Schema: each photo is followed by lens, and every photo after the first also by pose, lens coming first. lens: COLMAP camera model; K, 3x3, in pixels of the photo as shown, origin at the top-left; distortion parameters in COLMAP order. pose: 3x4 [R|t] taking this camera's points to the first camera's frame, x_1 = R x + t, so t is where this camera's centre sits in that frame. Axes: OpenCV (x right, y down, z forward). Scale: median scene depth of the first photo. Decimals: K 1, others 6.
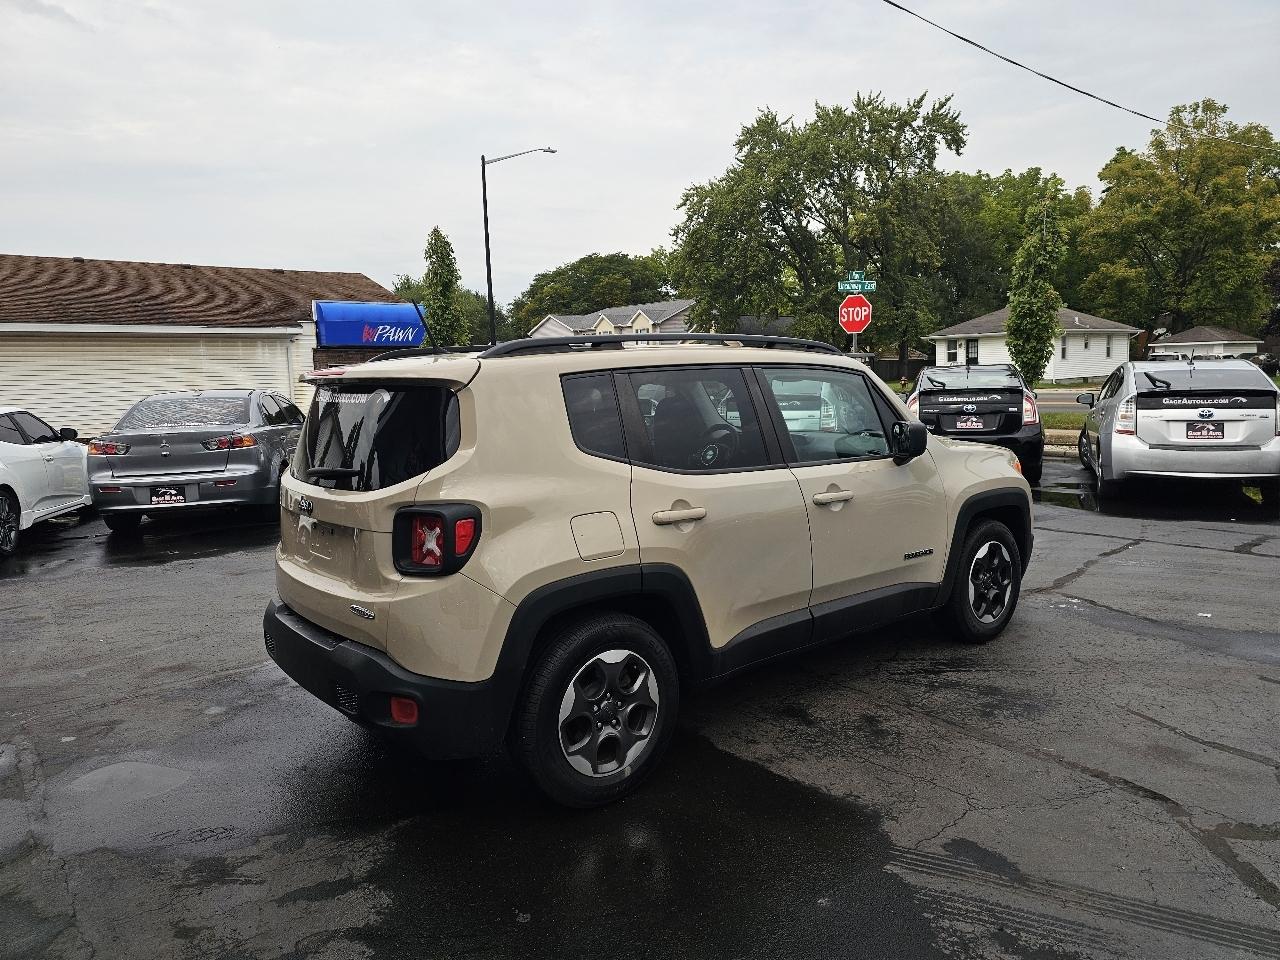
lens RADIAL K [[855.1, 0, 654.6], [0, 855.1, 476.0], [0, 0, 1]] dist [0.058417, -0.053302]
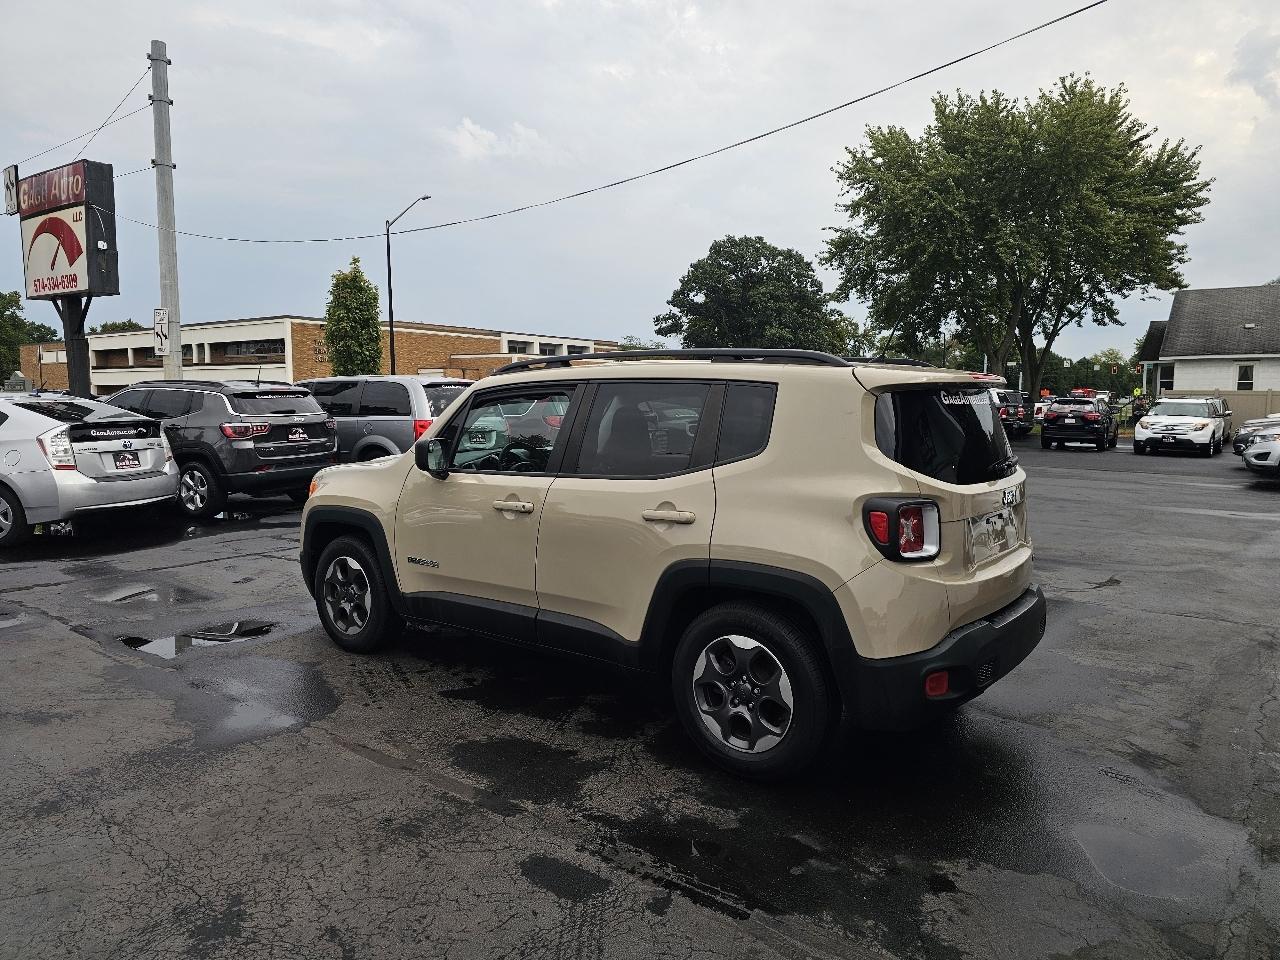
lens RADIAL K [[855.1, 0, 636.6], [0, 855.1, 467.7], [0, 0, 1]] dist [0.058417, -0.053302]
pose [[-0.213597, -0.052735, 0.975497, -0.418479], [0.118175, 0.989814, 0.079385, -0.044331], [-0.969748, 0.132236, -0.205189, 0.512502]]
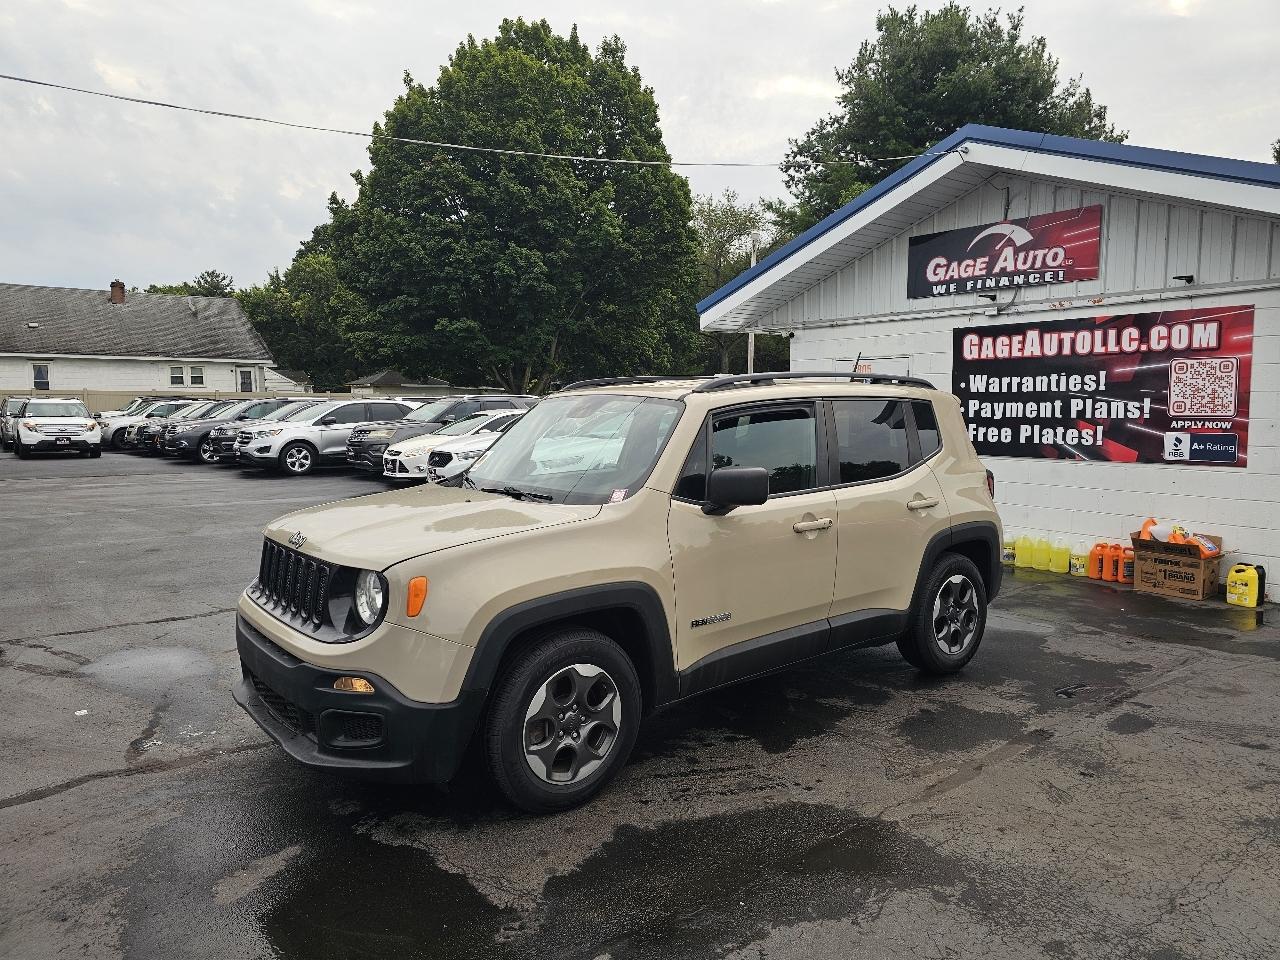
lens RADIAL K [[853.0, 0, 641.1], [0, 853.0, 471.7], [0, 0, 1]] dist [0.059030, -0.053942]
pose [[-0.999430, 0.027644, 0.019372, 0.035936], [0.031035, 0.978219, 0.205242, -0.107459], [-0.013276, 0.205726, -0.978520, 0.859766]]
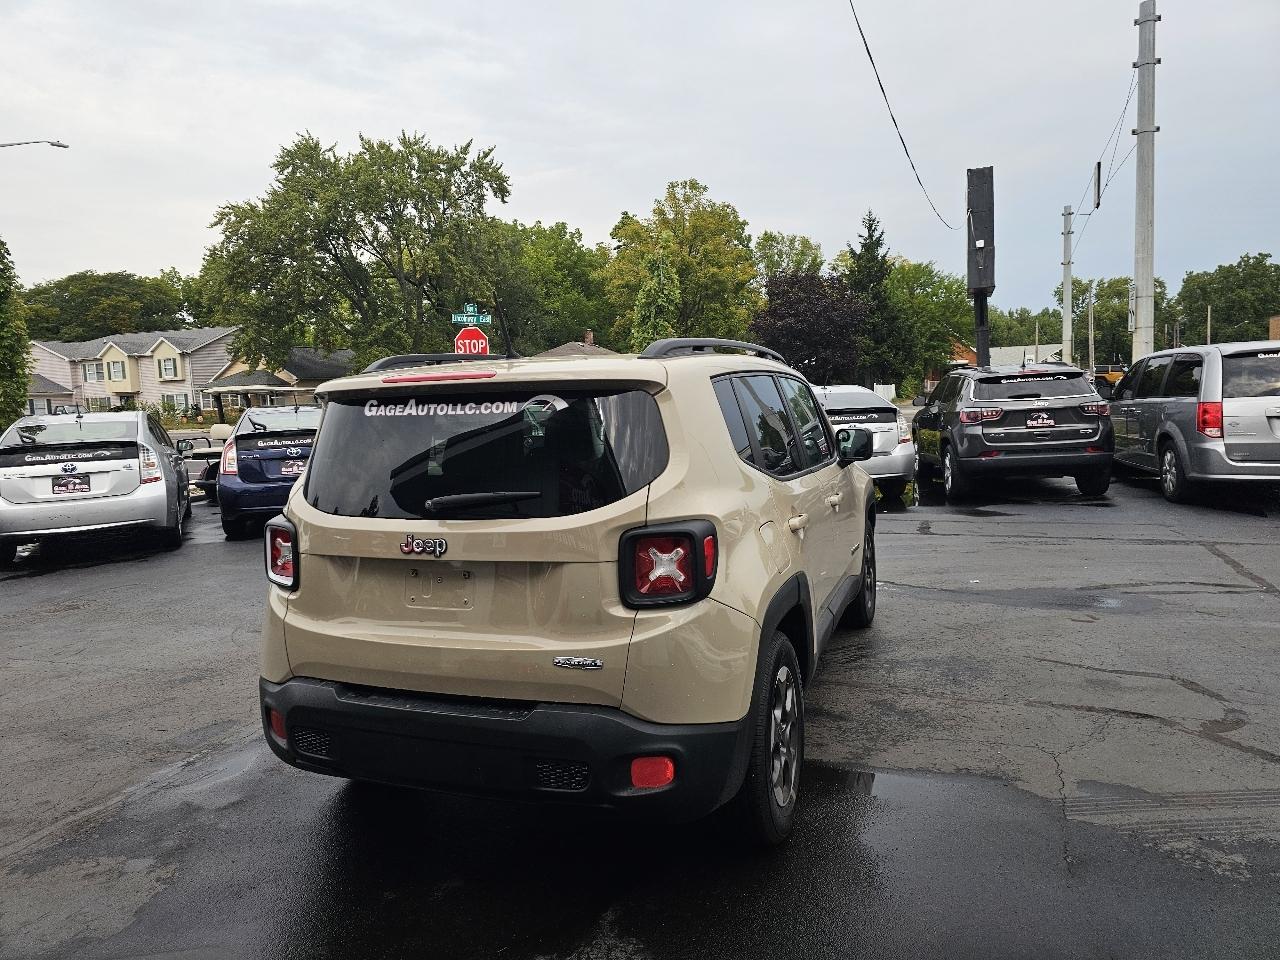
lens RADIAL K [[855.1, 0, 633.3], [0, 855.1, 470.8], [0, 0, 1]] dist [0.058417, -0.053302]
pose [[0.877333, -0.049619, 0.477310, -0.185098], [0.071905, 0.997004, -0.028521, 0.000753], [-0.474465, 0.059343, 0.878272, 0.068008]]
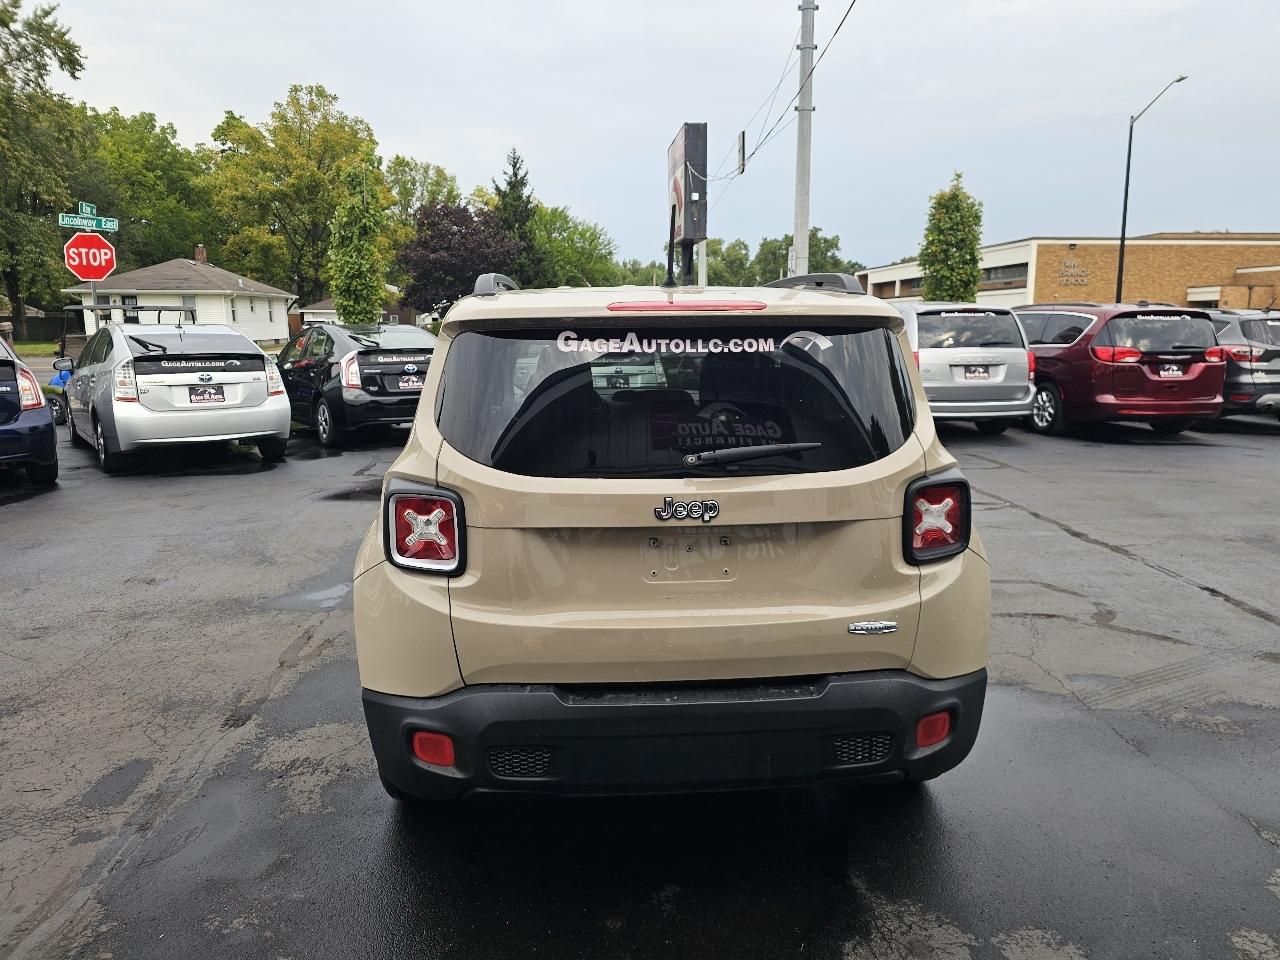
lens RADIAL K [[855.1, 0, 649.9], [0, 855.1, 470.7], [0, 0, 1]] dist [0.058417, -0.053302]
pose [[0.581169, -0.111871, 0.806057, -0.287697], [0.083573, 0.993474, 0.077627, -0.014763], [-0.809480, 0.022250, 0.586725, 0.196689]]
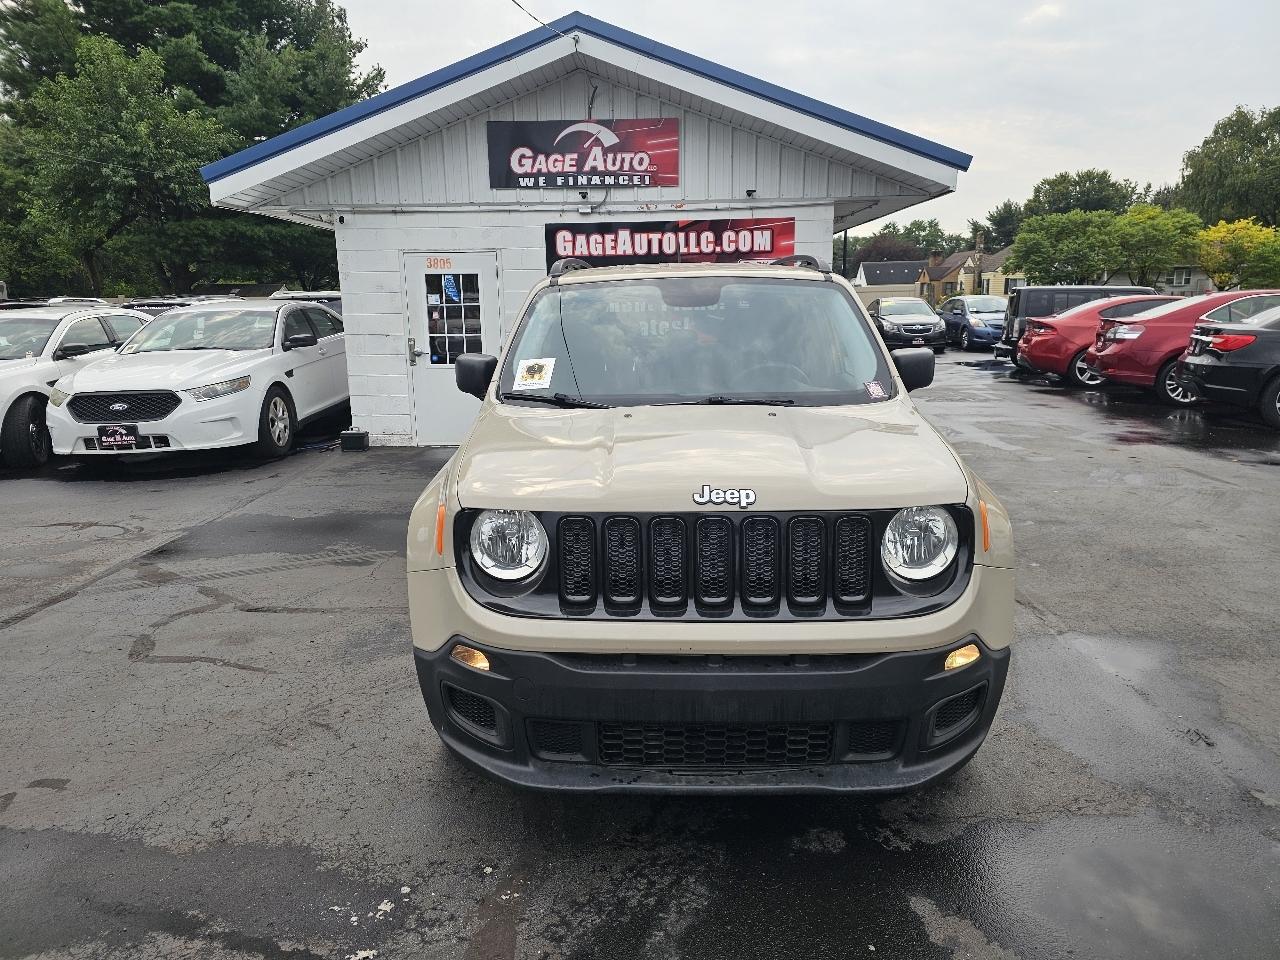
lens RADIAL K [[853.0, 0, 640.1], [0, 853.0, 471.3], [0, 0, 1]] dist [0.059030, -0.053942]
pose [[-0.656220, 0.186480, -0.731164, 0.333386], [-0.058375, 0.953531, 0.295586, -0.085878], [0.752308, 0.236651, -0.614841, 0.661124]]
